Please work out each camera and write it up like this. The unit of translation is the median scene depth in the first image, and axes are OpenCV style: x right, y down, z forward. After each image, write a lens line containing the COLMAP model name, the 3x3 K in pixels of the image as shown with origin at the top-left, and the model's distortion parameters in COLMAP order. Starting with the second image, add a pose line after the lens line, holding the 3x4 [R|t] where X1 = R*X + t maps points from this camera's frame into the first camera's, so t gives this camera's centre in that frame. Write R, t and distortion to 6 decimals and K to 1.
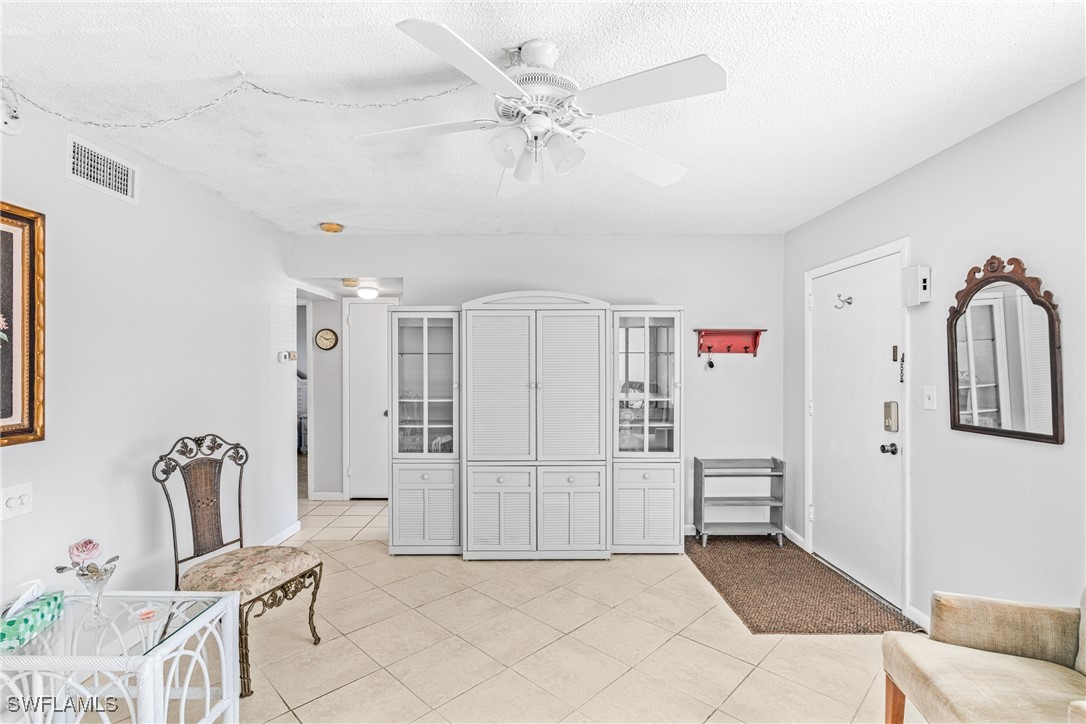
lens RADIAL K [[503.9, 0, 516.1], [0, 503.9, 365.5], [0, 0, 1]] dist [0.001363, 0.000017]
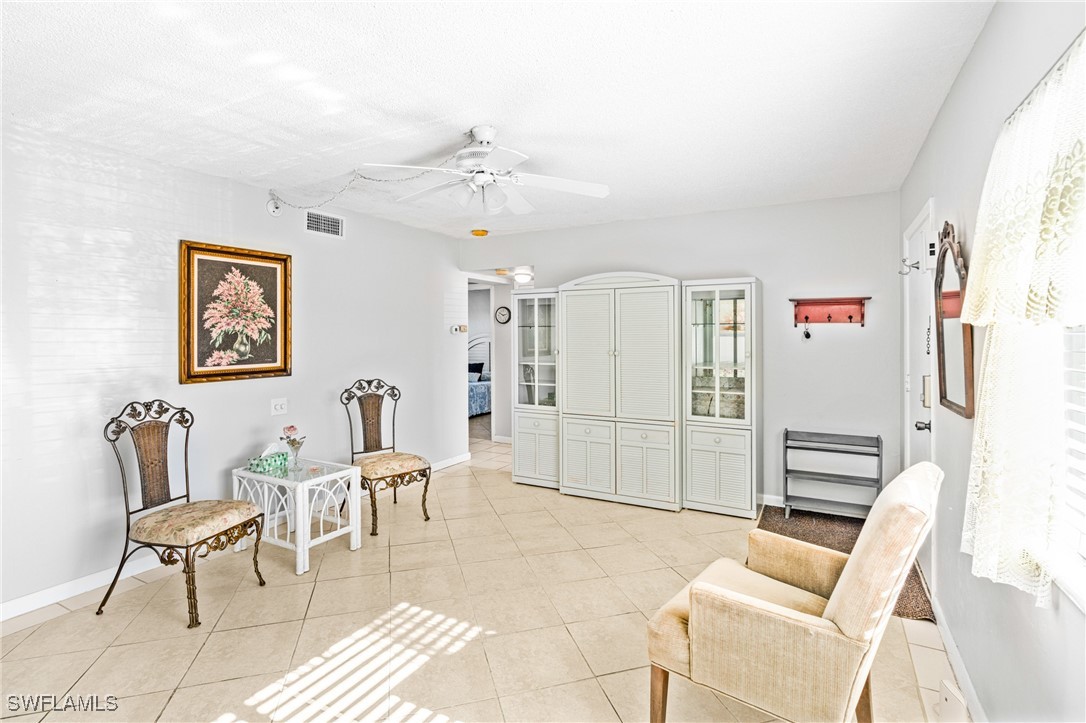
lens RADIAL K [[503.9, 0, 518.0], [0, 503.9, 336.2], [0, 0, 1]] dist [0.001363, 0.000017]
pose [[0.874092, 0.000434, -0.485761, 0.559417], [-0.000100, 1.000000, 0.000714, -0.000604], [0.485761, -0.000575, 0.874091, -0.179949]]
